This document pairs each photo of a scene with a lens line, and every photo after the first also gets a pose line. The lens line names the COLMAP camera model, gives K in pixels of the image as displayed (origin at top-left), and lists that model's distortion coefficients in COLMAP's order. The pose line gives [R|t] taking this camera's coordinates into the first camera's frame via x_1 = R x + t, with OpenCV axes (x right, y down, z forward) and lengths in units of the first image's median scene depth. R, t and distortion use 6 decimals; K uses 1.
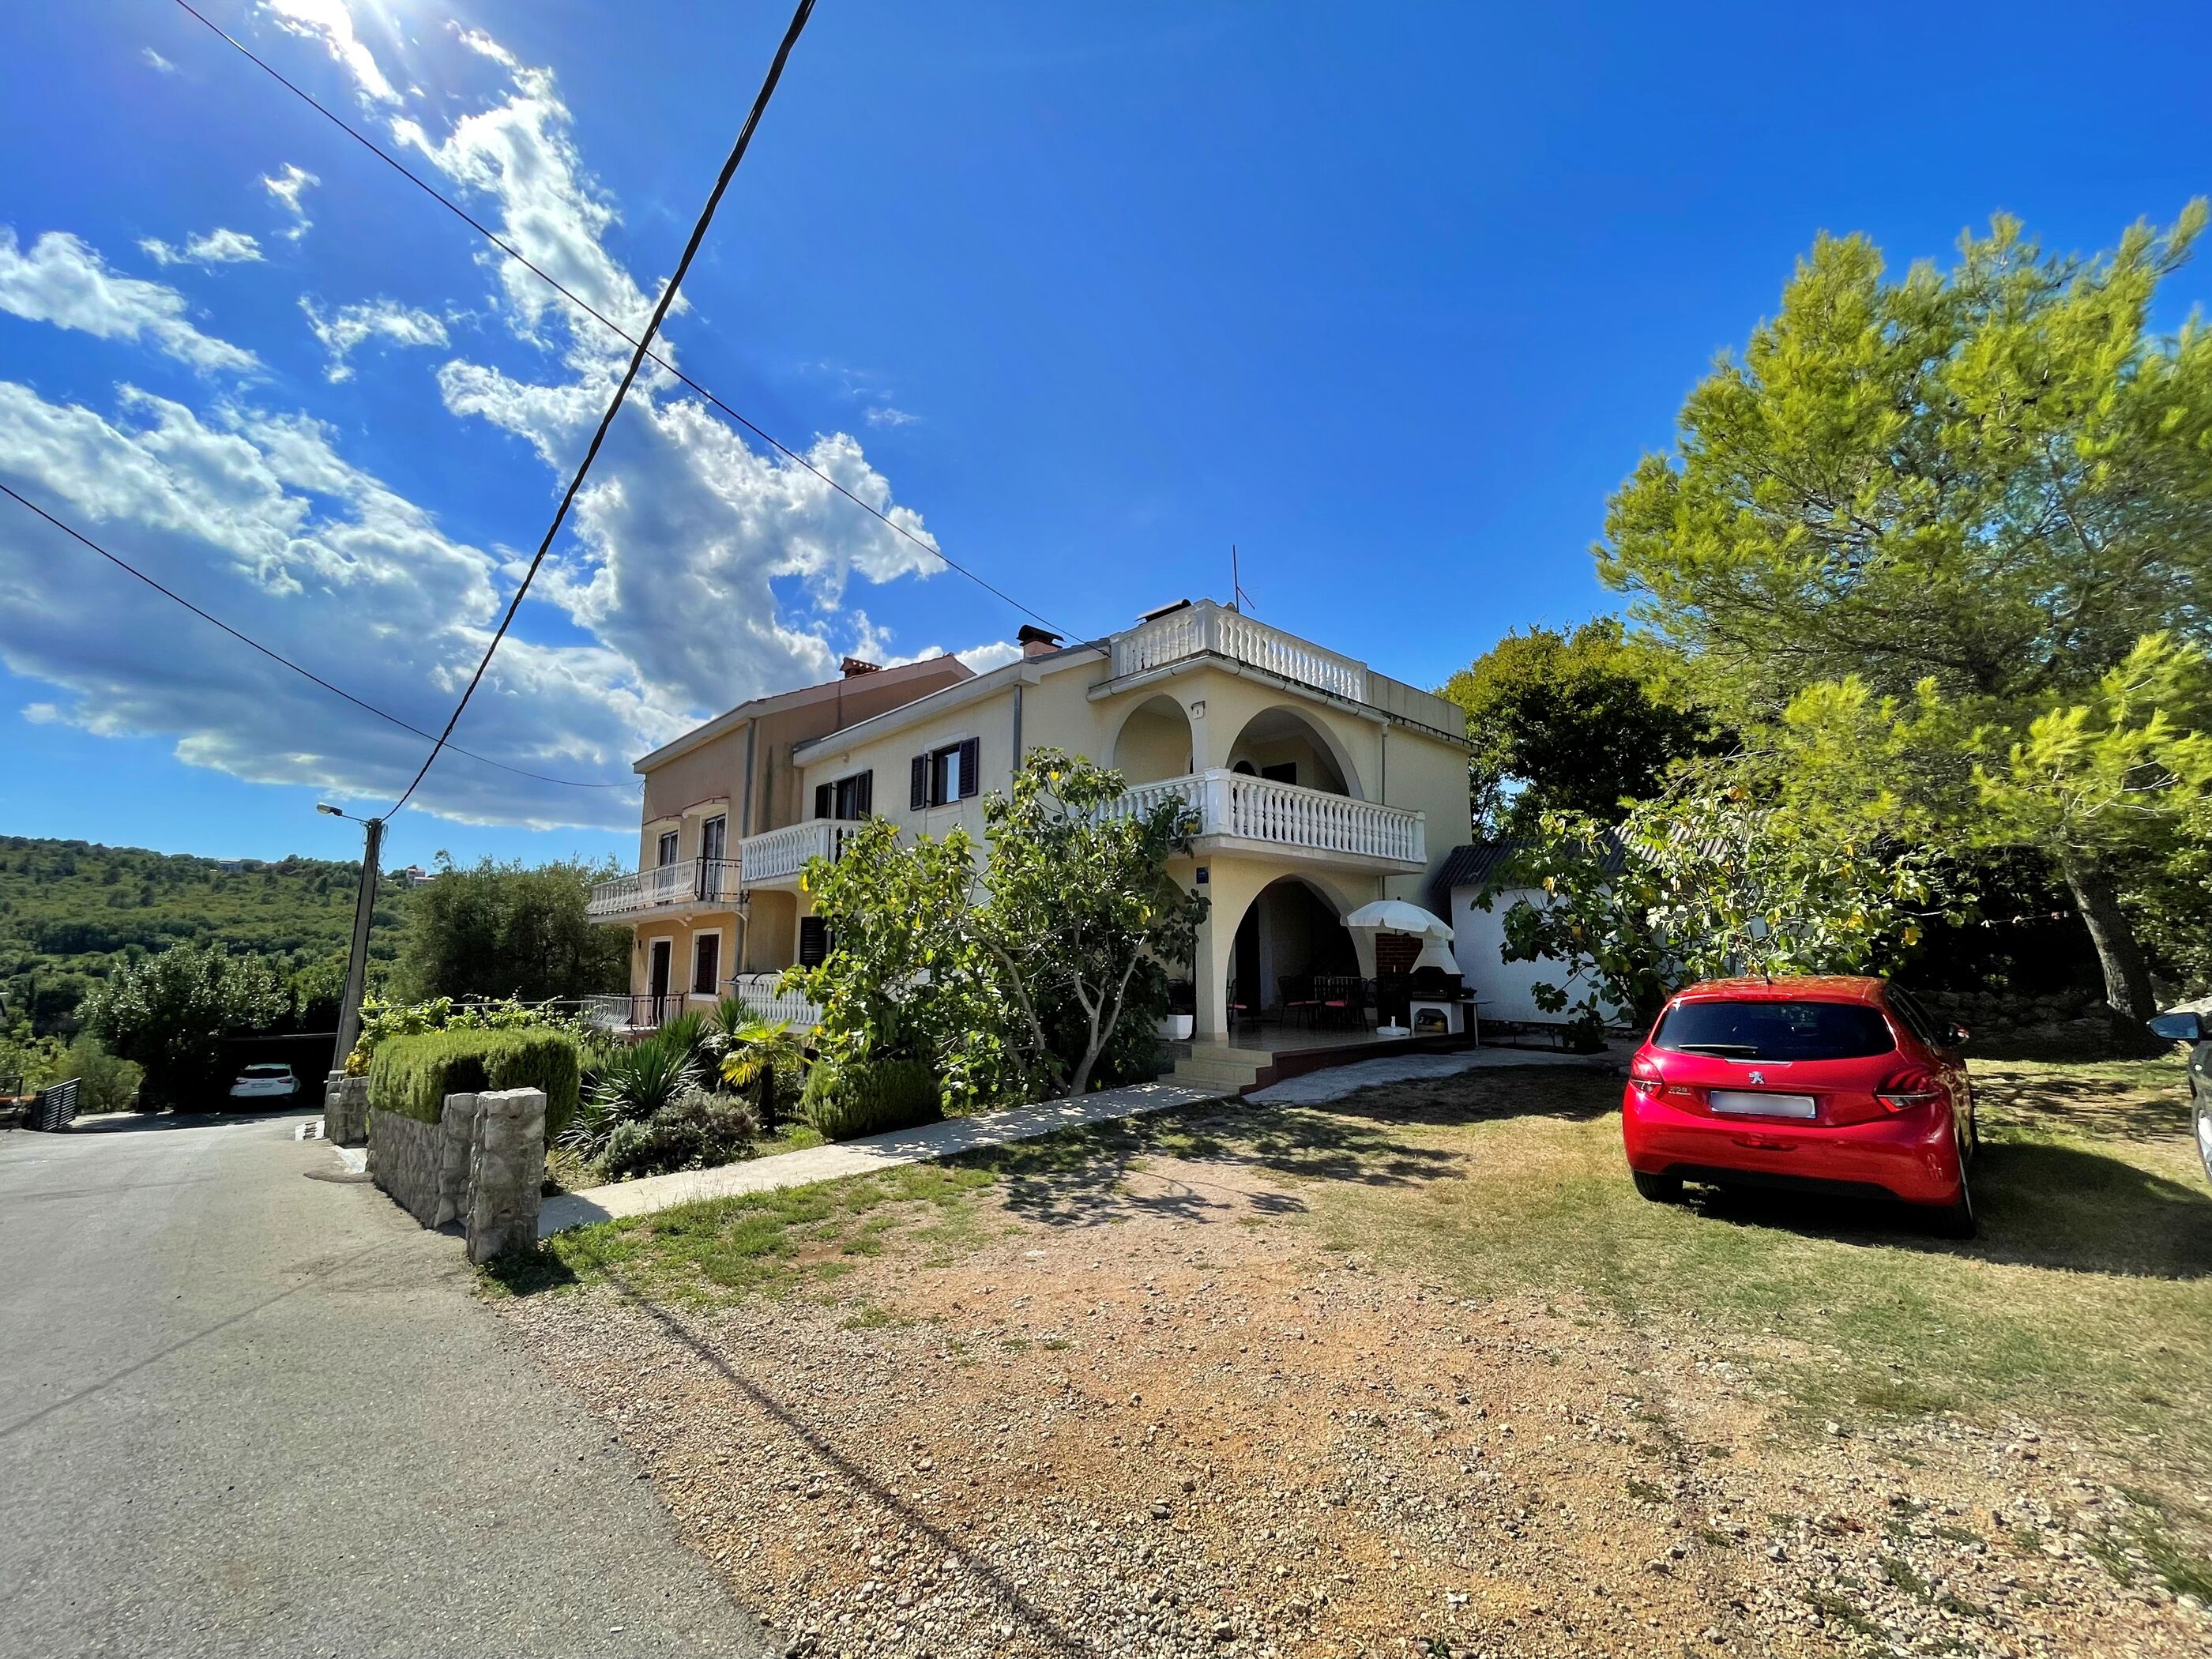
lens RADIAL K [[891.8, 0, 1097.4], [0, 891.8, 837.0], [0, 0, 1]] dist [-0.000215, -0.000401]
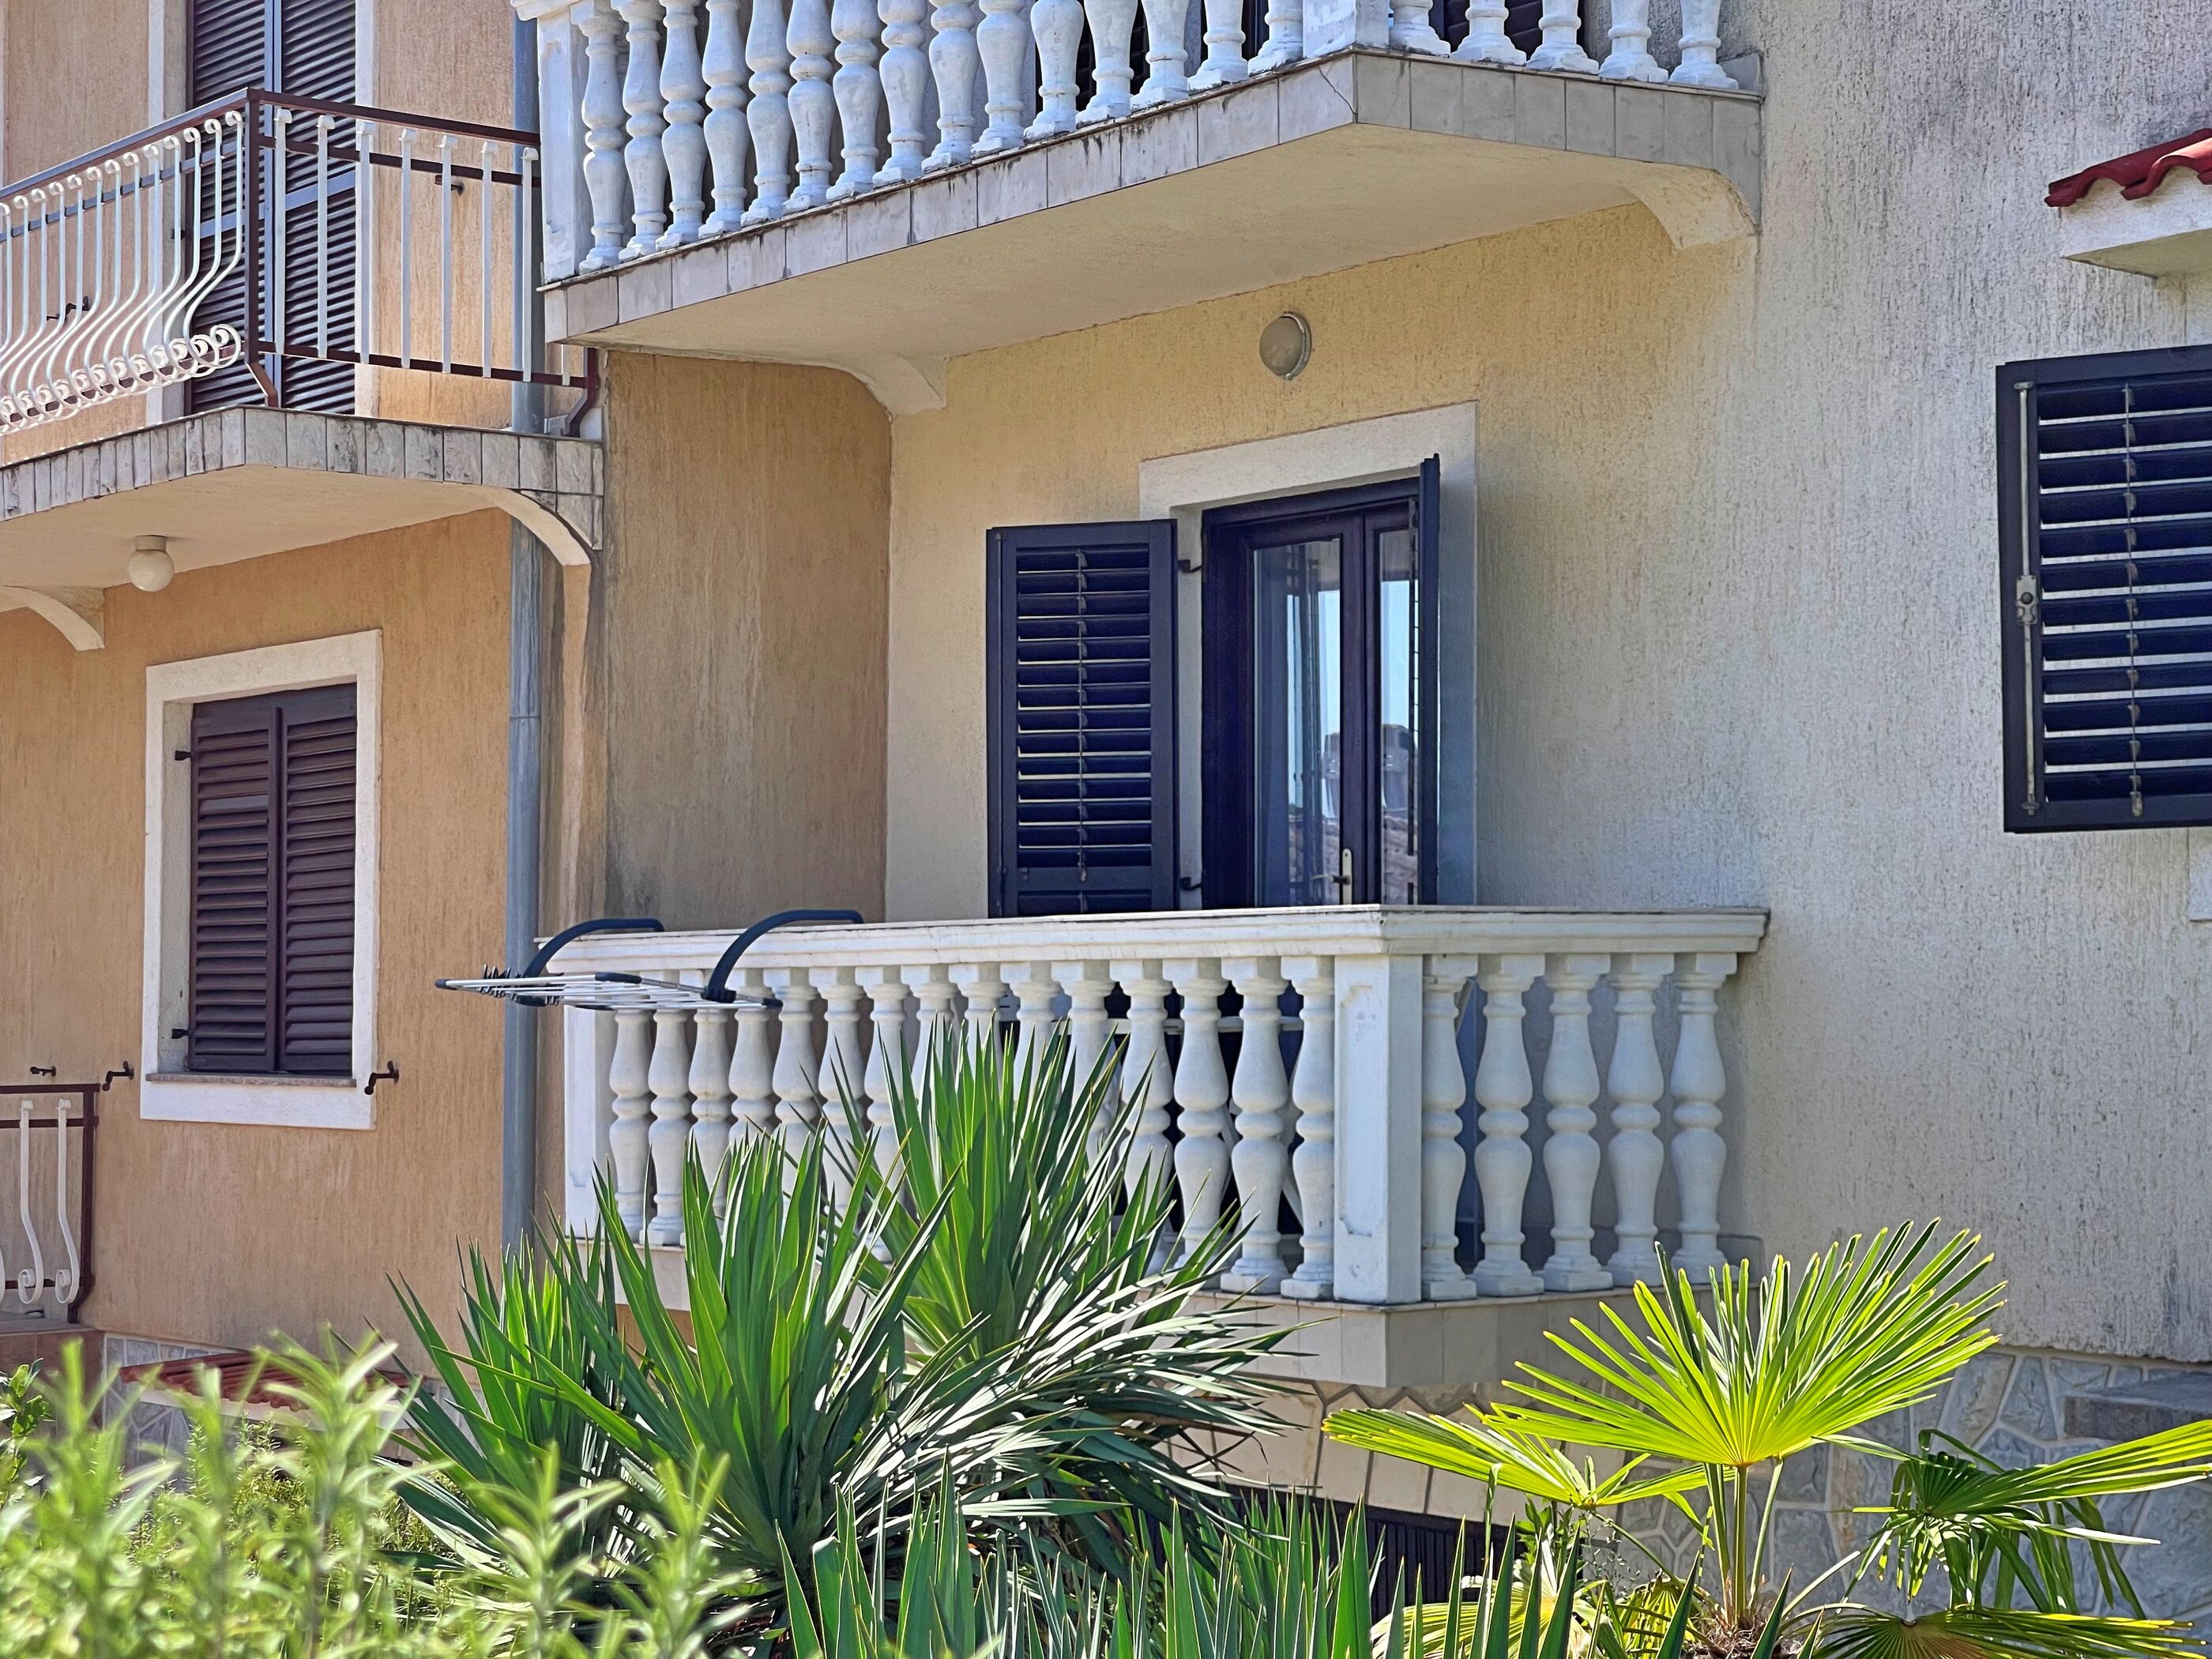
lens RADIAL K [[4052.1, 0, 1106.0], [0, 4052.1, 829.5], [0, 0, 1]] dist [0.285471, 0.025462]
pose [[0.993133, 0.003758, -0.116927, -0.400346], [0.007225, 0.995606, 0.093364, 0.129331], [0.116764, -0.093567, 0.988742, 0.621913]]
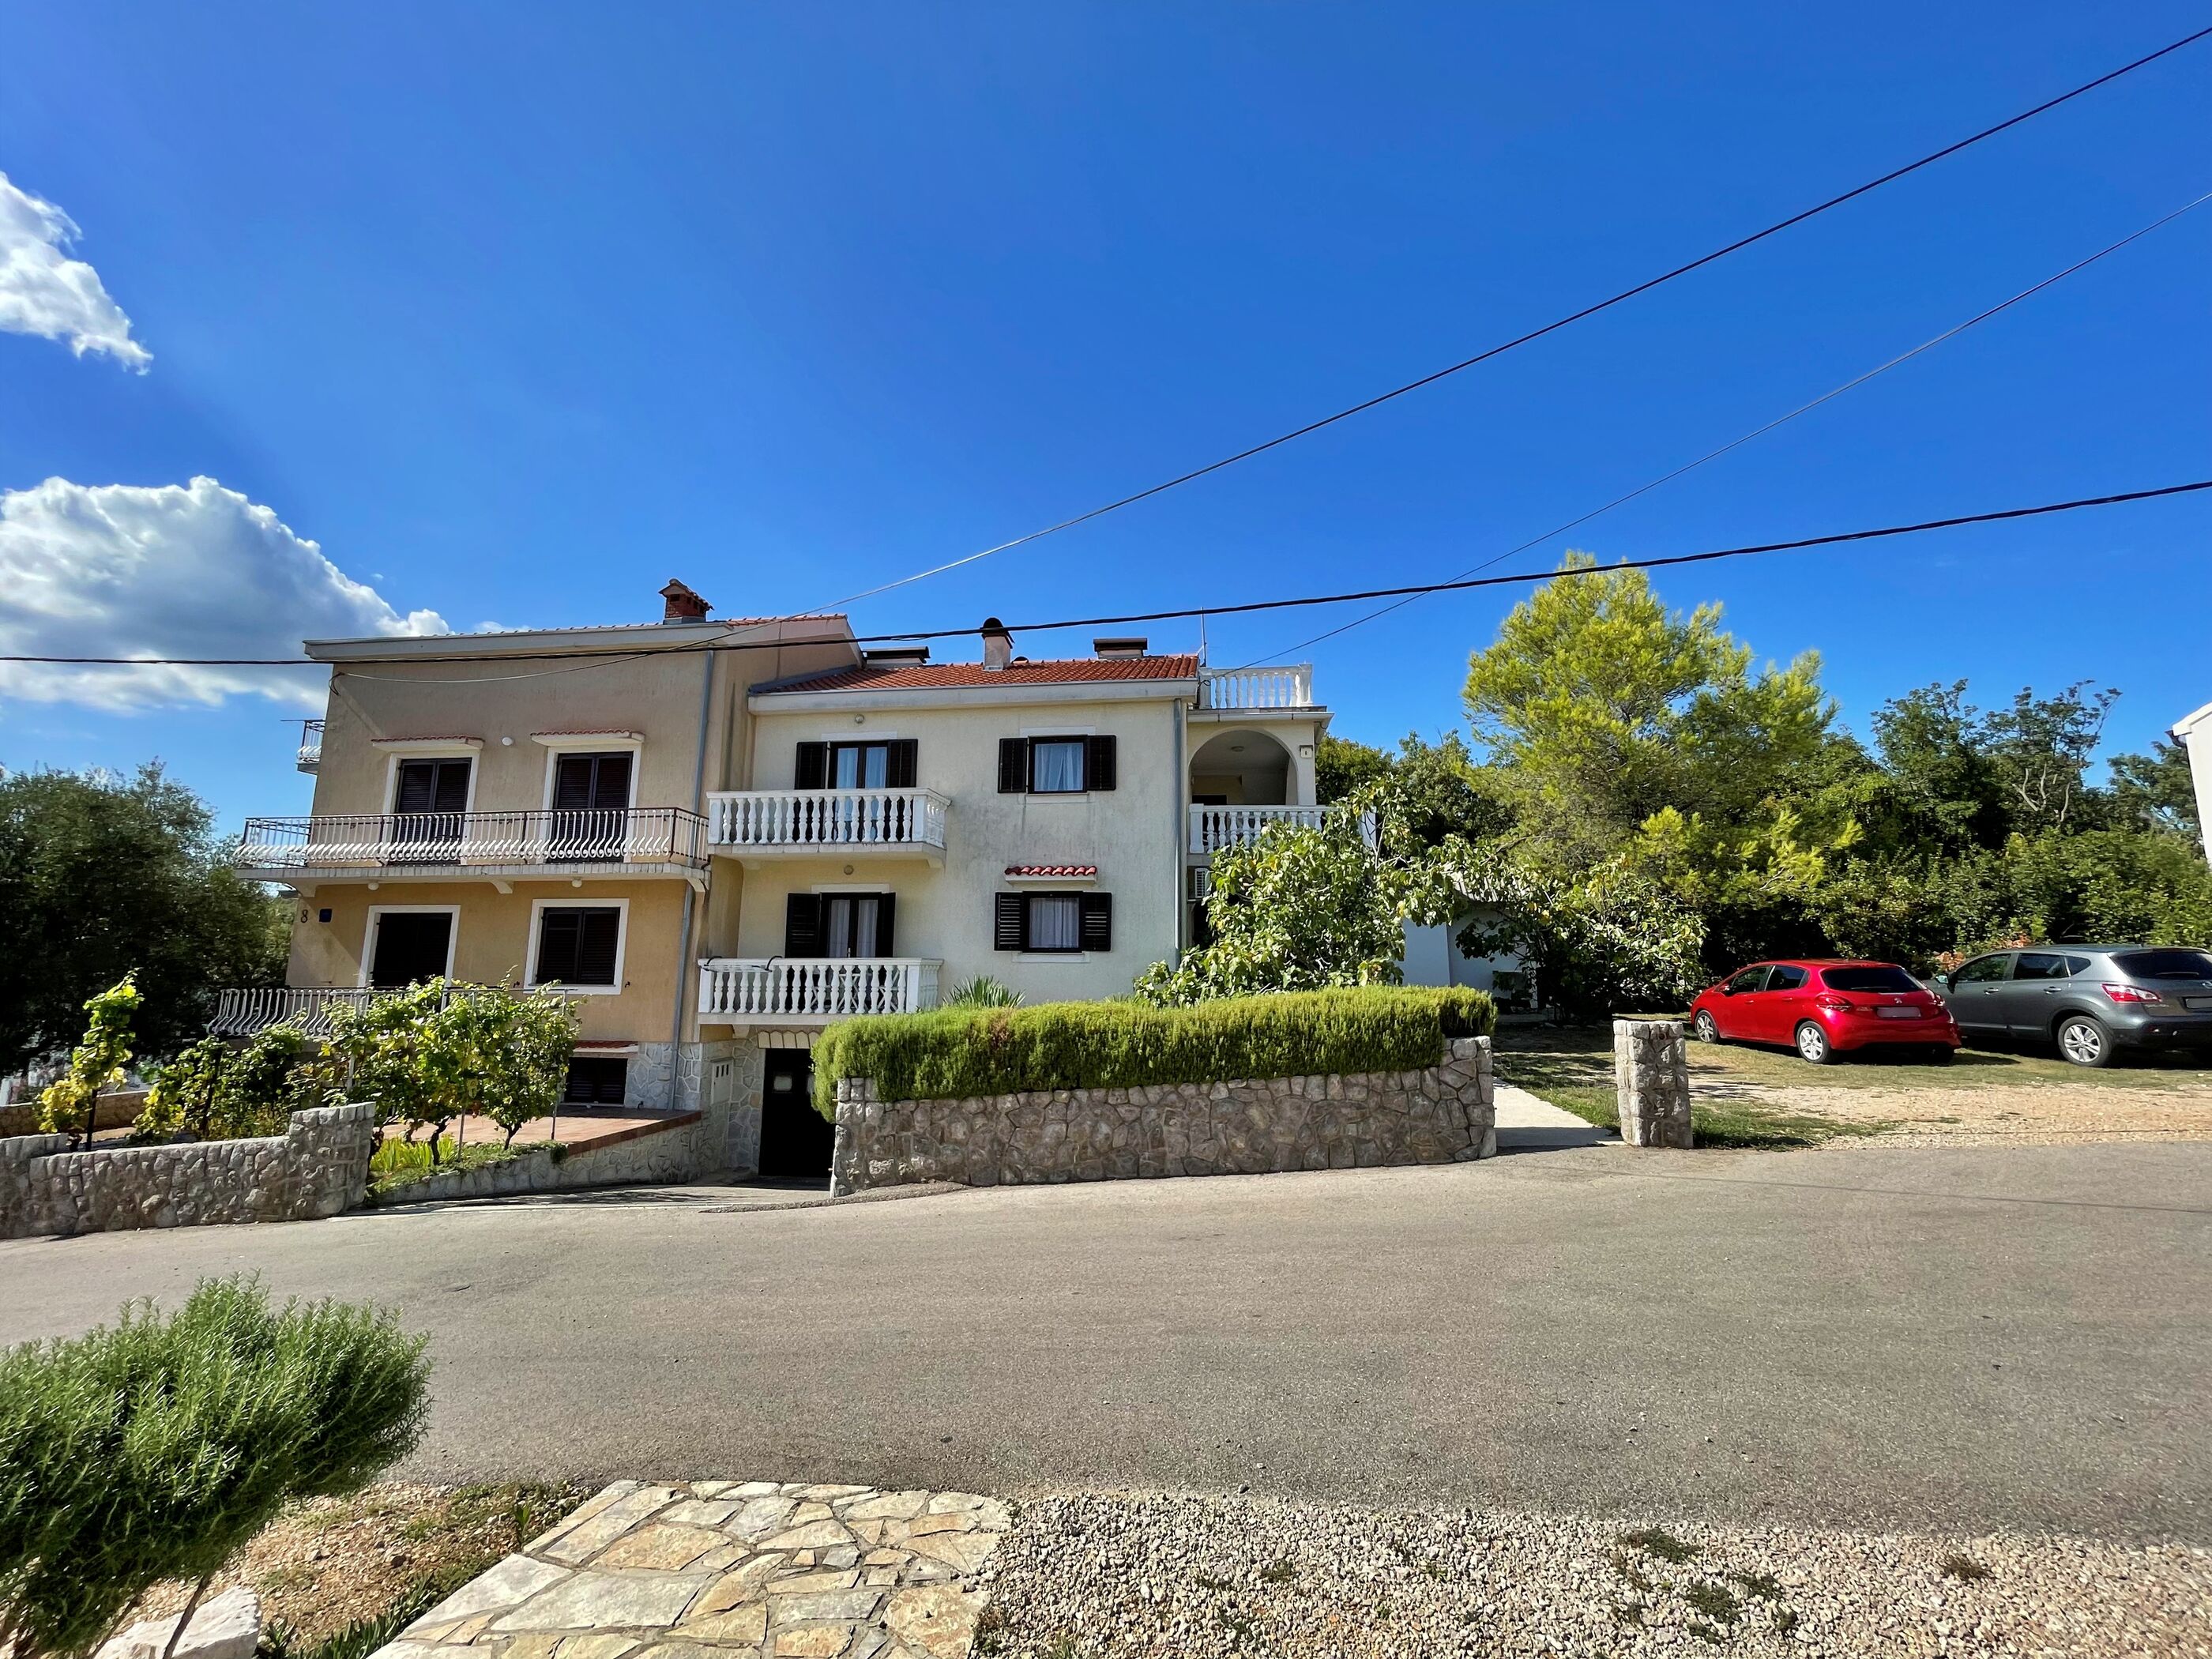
lens RADIAL K [[891.8, 0, 1097.4], [0, 891.8, 837.0], [0, 0, 1]] dist [-0.000215, -0.000401]
pose [[0.782536, 0.123152, 0.610305, -1.041784], [-0.098192, 0.992386, -0.074349, 0.118646], [-0.614814, -0.001746, 0.788670, 0.252406]]
